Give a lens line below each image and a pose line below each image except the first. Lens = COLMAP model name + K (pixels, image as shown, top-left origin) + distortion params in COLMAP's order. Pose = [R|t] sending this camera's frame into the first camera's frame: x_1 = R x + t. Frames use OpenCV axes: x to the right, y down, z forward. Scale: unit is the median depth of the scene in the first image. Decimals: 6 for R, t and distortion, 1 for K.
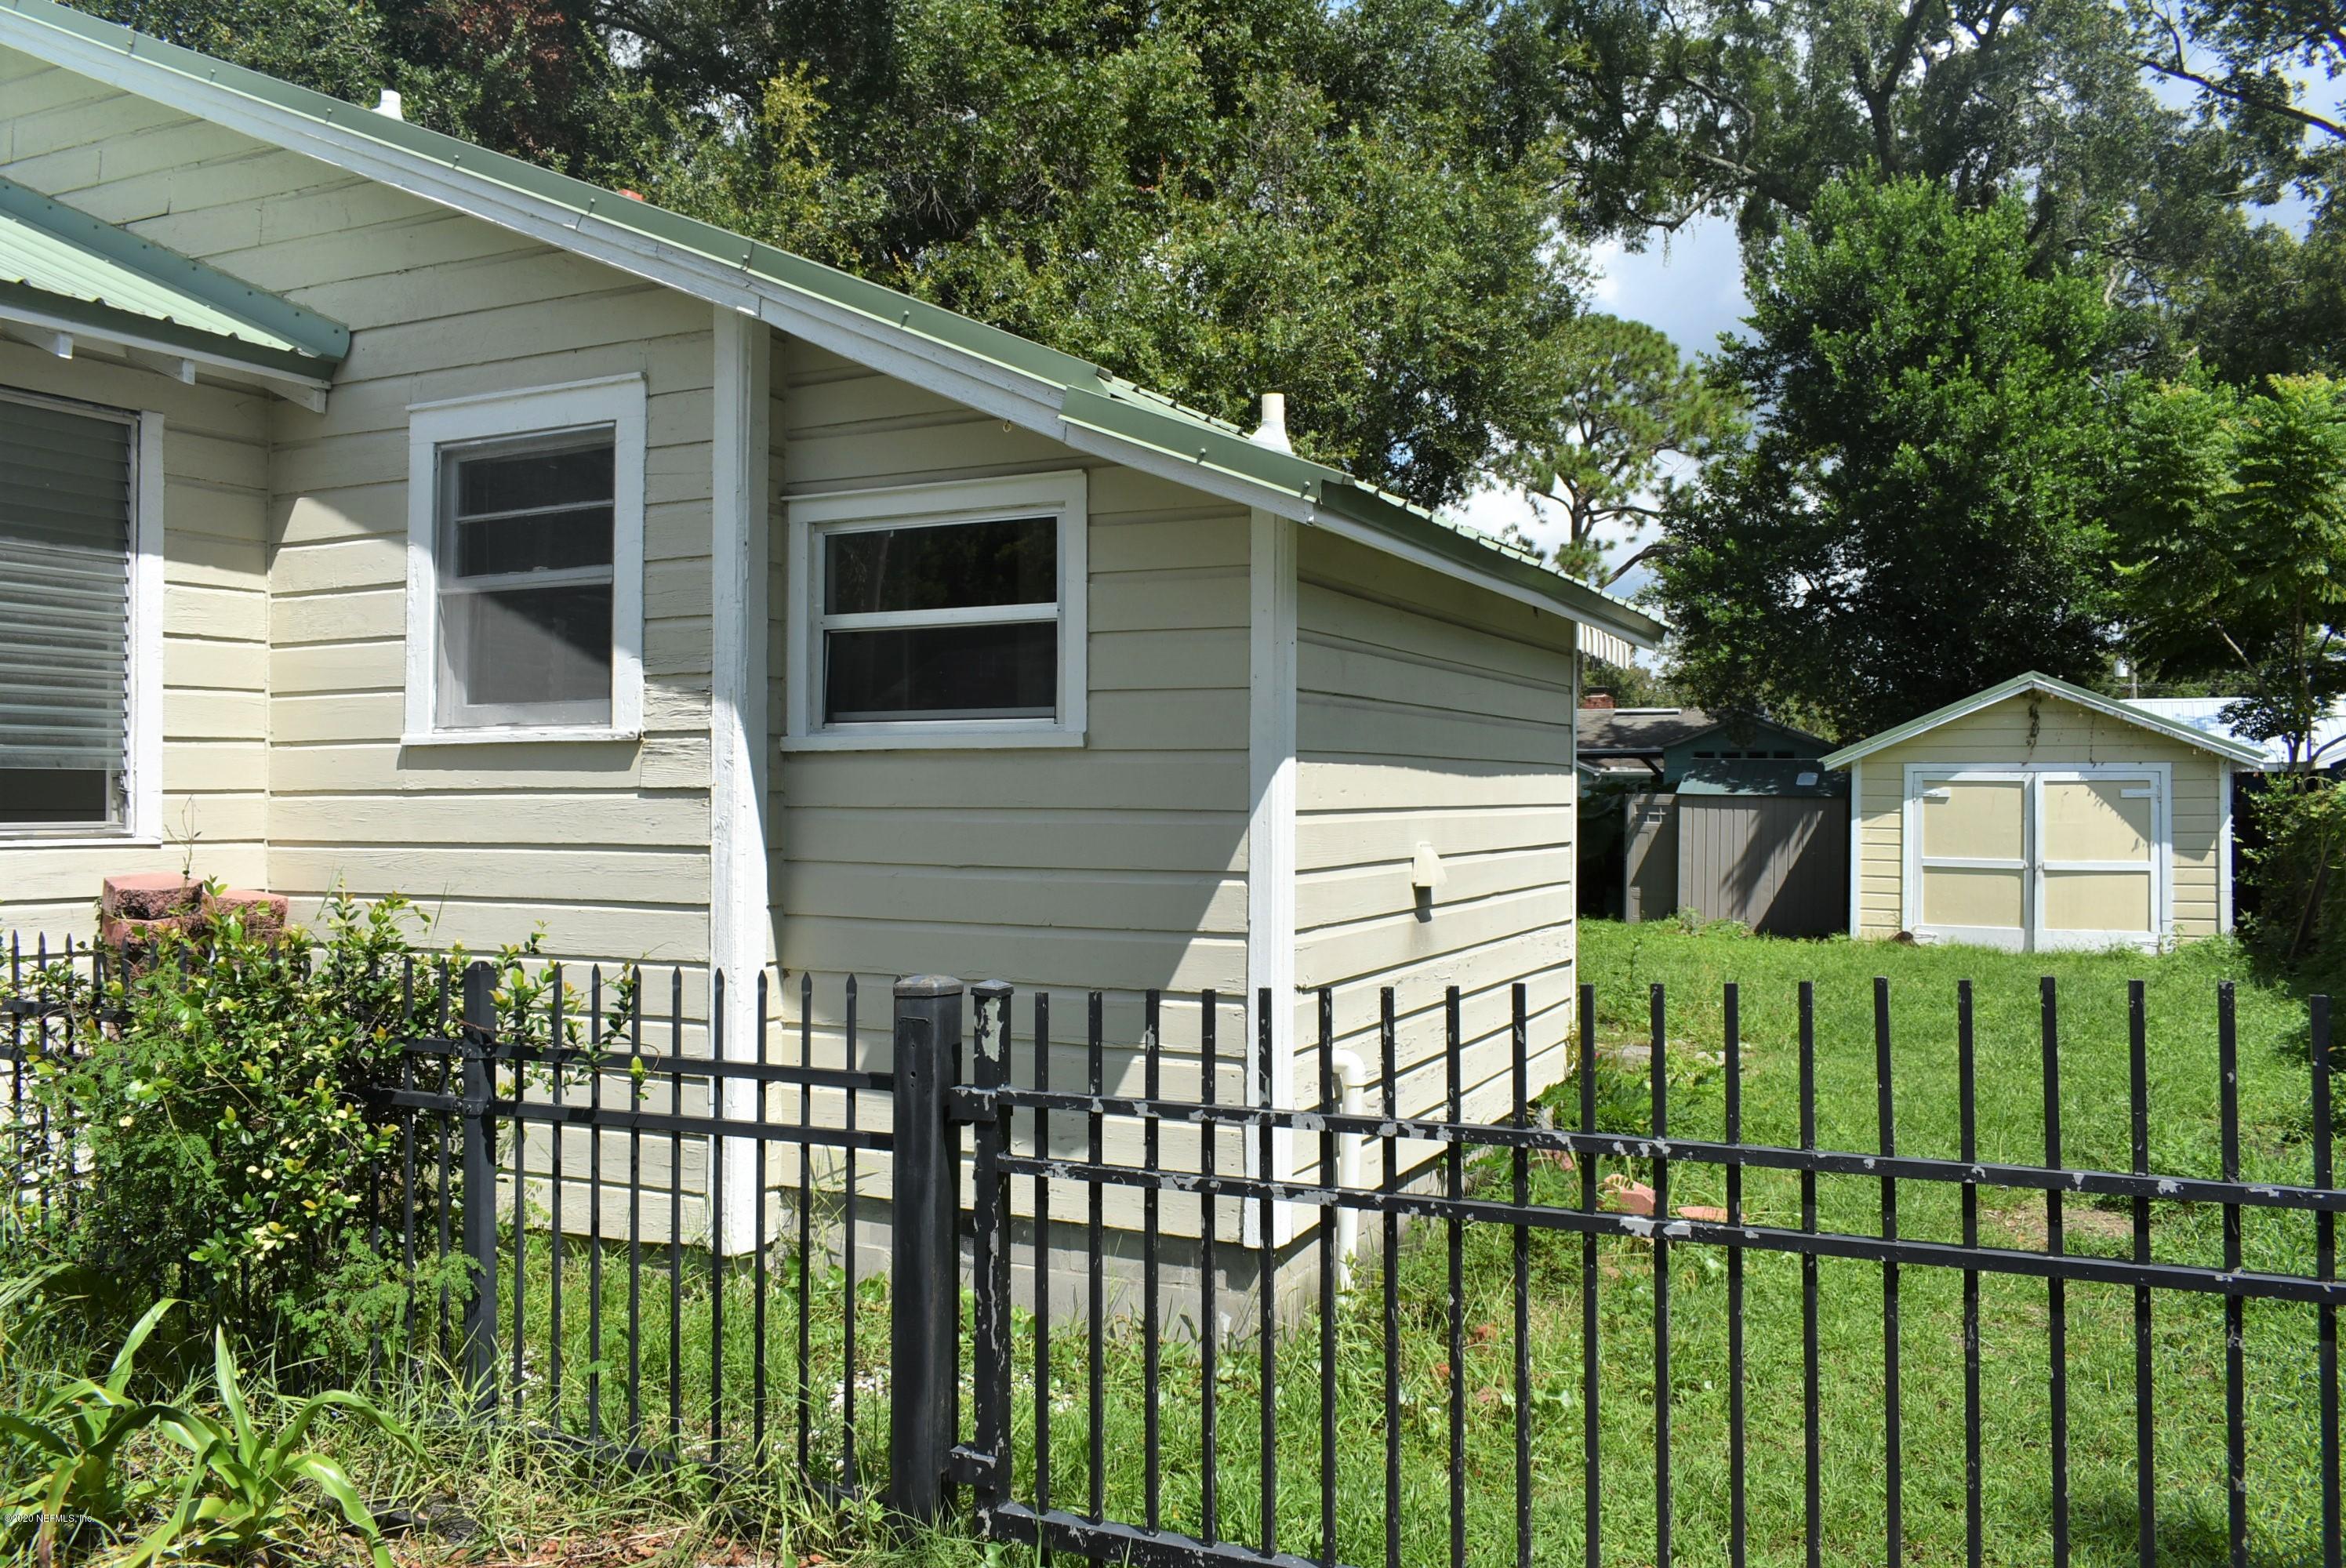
lens RADIAL K [[1801.6, 0, 1173.0], [0, 1801.6, 784.0], [0, 0, 1]] dist [-0.023487, 0.015333]
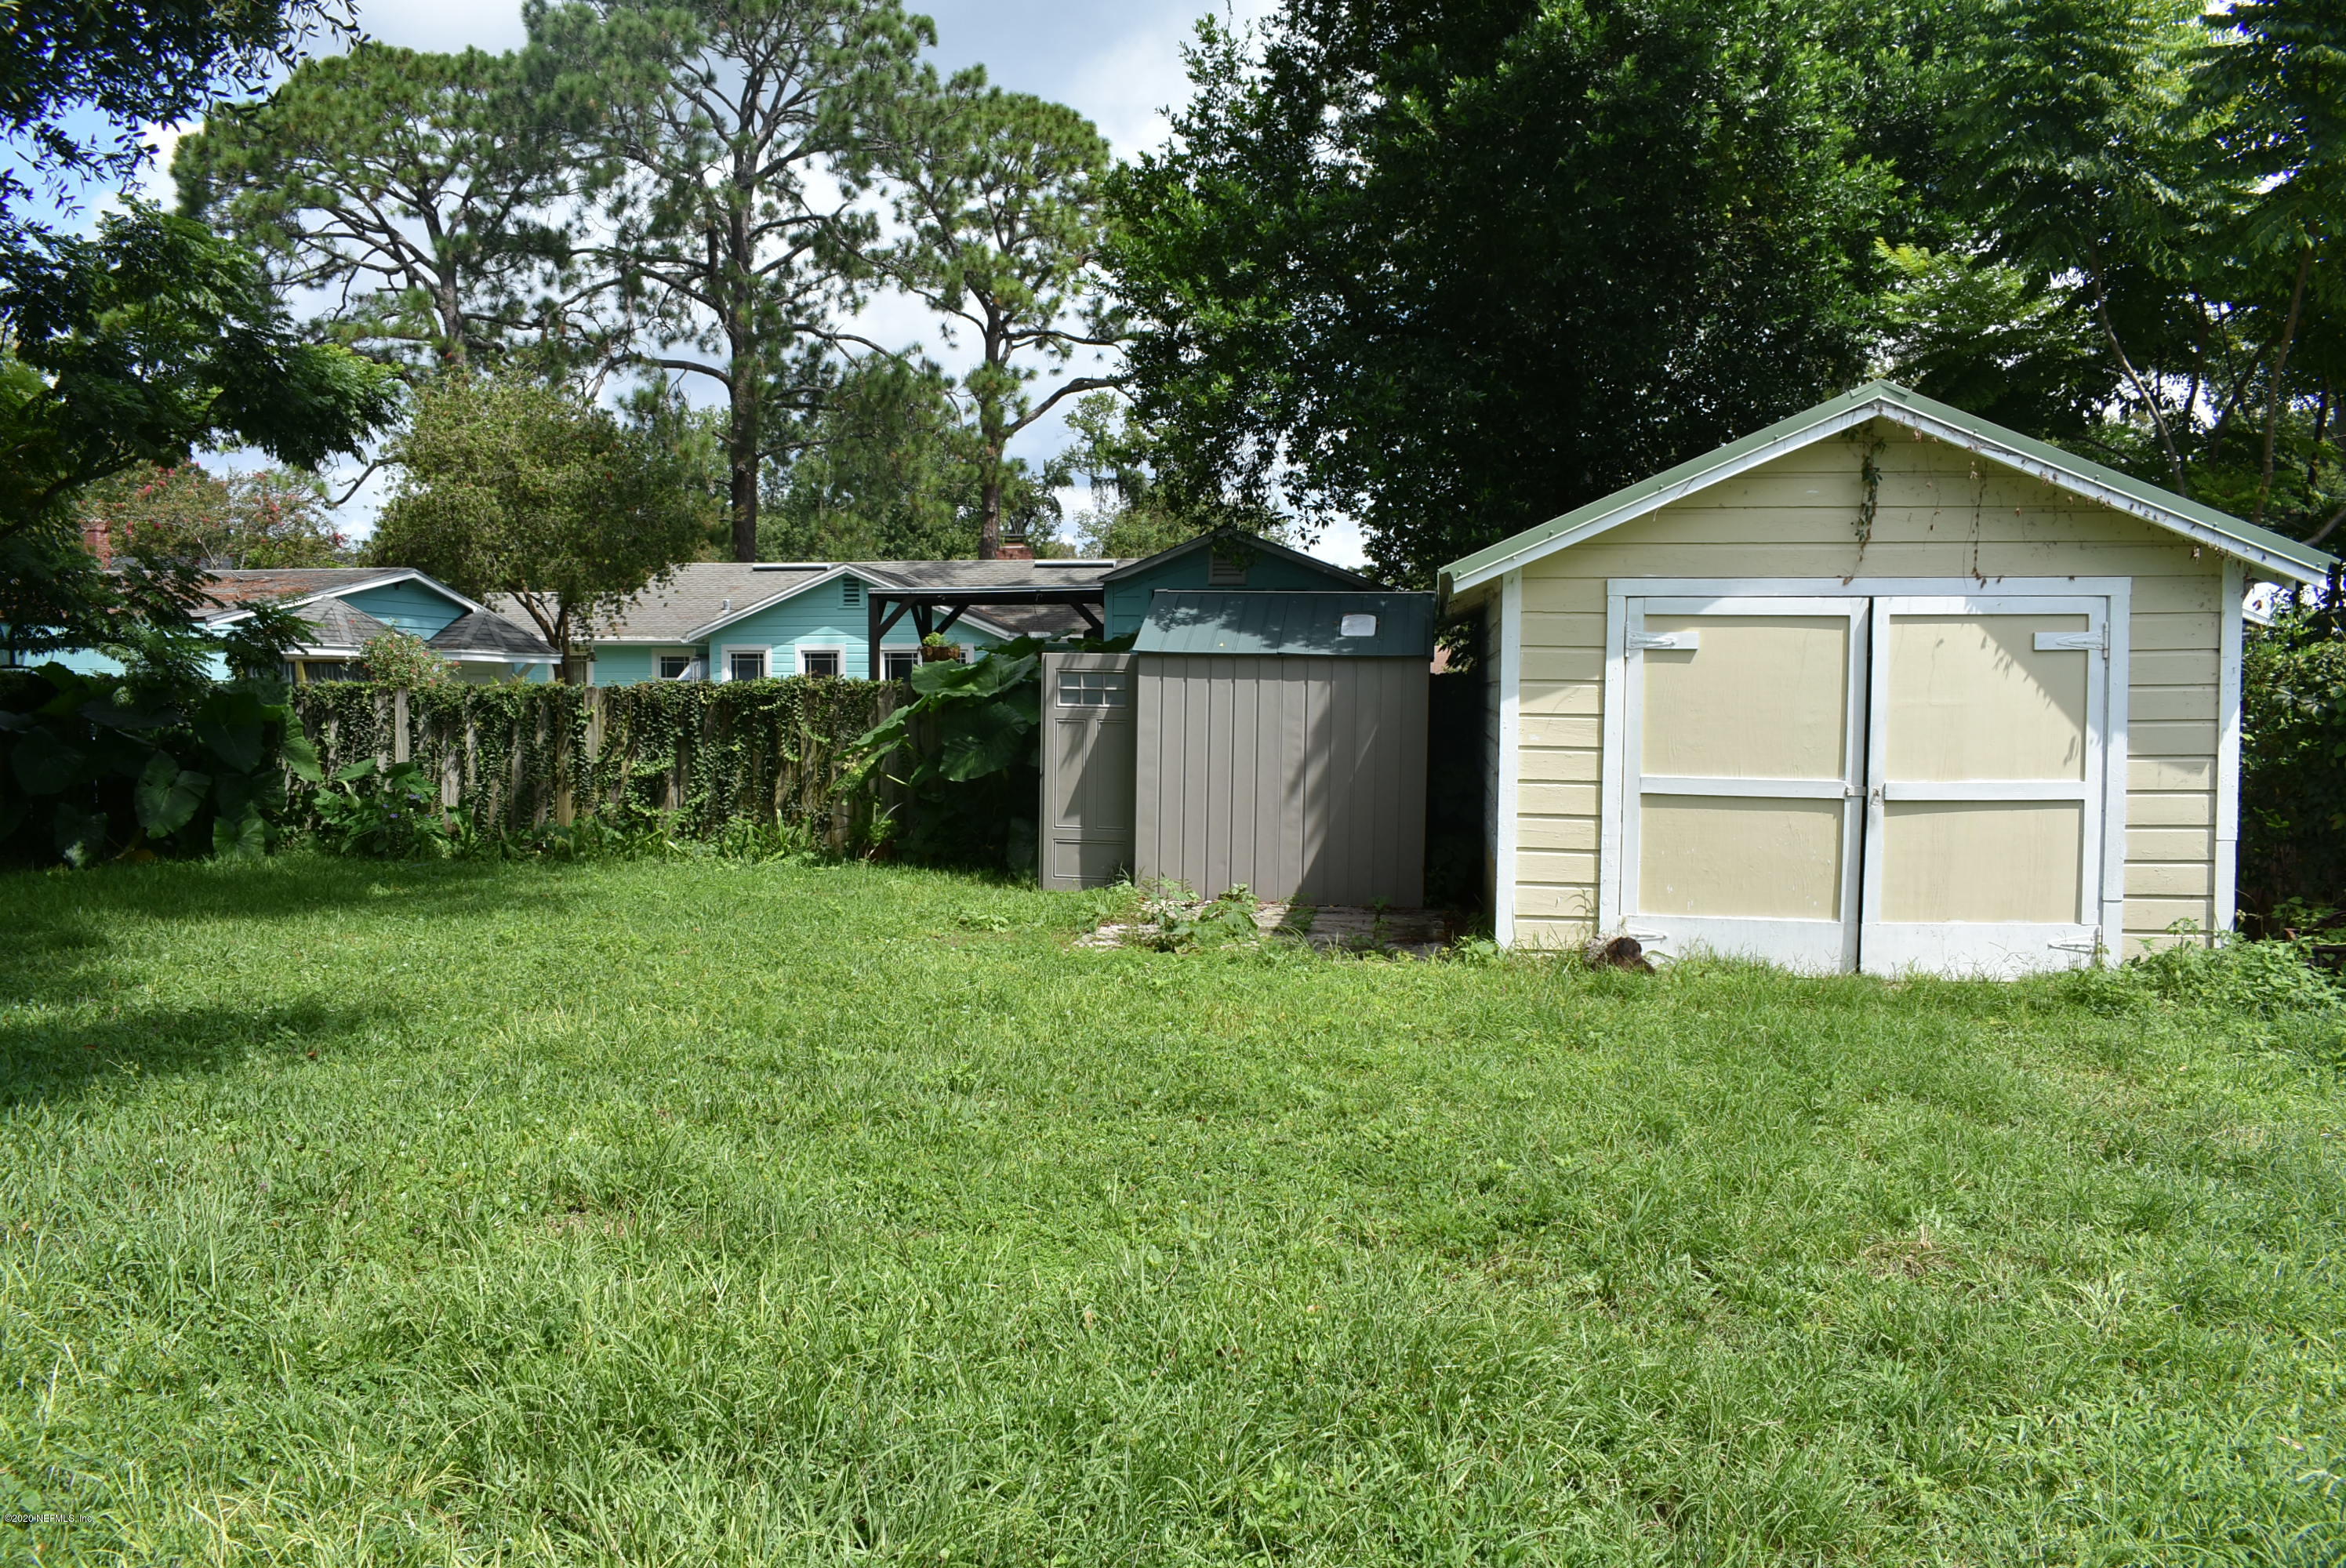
lens RADIAL K [[1801.6, 0, 1173.0], [0, 1801.6, 784.0], [0, 0, 1]] dist [-0.023487, 0.015333]
pose [[0.951115, -0.018379, 0.308289, 0.027558], [-0.001796, 0.997882, 0.065031, 0.002244], [-0.308831, -0.062405, 0.949068, 0.107398]]
